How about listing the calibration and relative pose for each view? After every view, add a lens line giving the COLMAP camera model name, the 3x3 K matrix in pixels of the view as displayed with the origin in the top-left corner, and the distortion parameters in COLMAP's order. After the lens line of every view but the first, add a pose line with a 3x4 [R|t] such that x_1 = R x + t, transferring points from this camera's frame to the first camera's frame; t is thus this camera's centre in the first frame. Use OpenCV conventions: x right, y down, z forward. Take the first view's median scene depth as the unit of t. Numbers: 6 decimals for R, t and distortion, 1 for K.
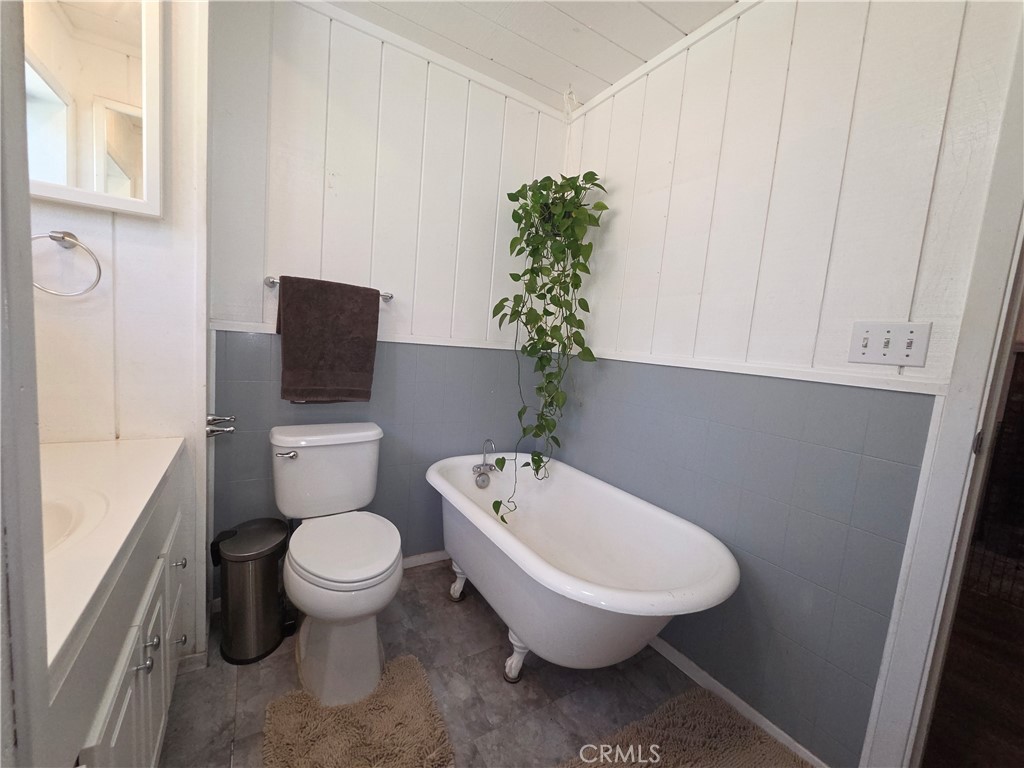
lens RADIAL K [[419.3, 0, 509.2], [0, 419.3, 385.8], [0, 0, 1]] dist [0.000990, -0.000021]
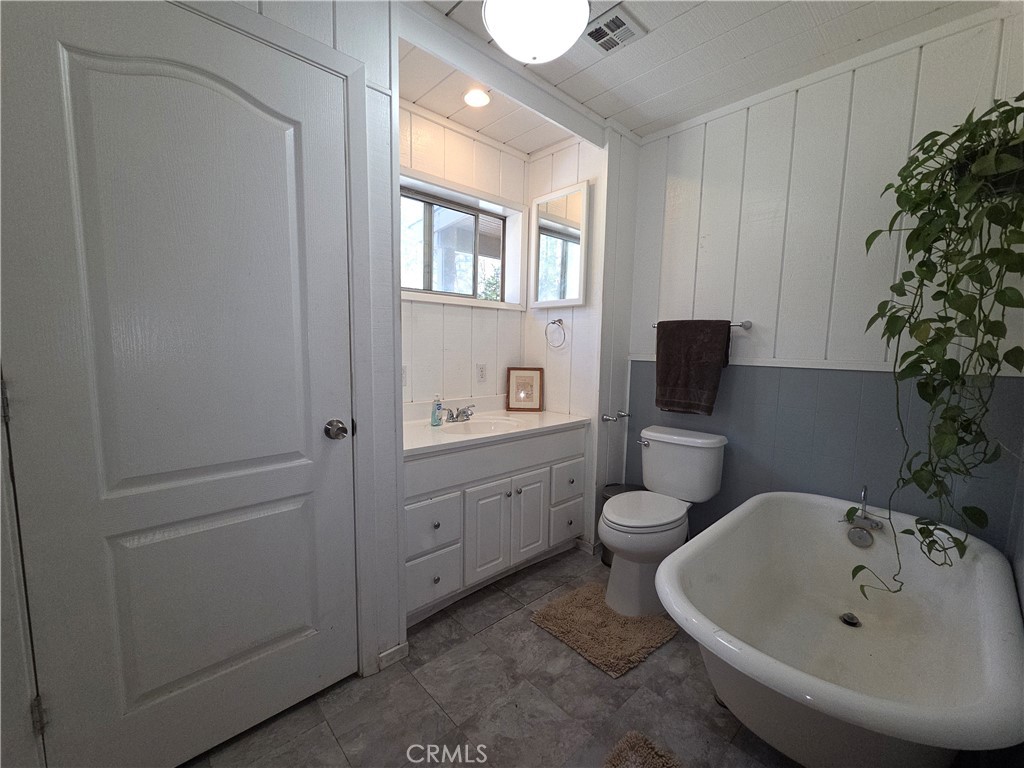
lens RADIAL K [[419.3, 0, 509.2], [0, 419.3, 385.8], [0, 0, 1]] dist [0.000990, -0.000021]
pose [[0.194643, 0.016919, -0.980728, 0.730719], [-0.108833, 0.994050, -0.004451, 0.021745], [0.974818, 0.107602, 0.195326, 0.209625]]
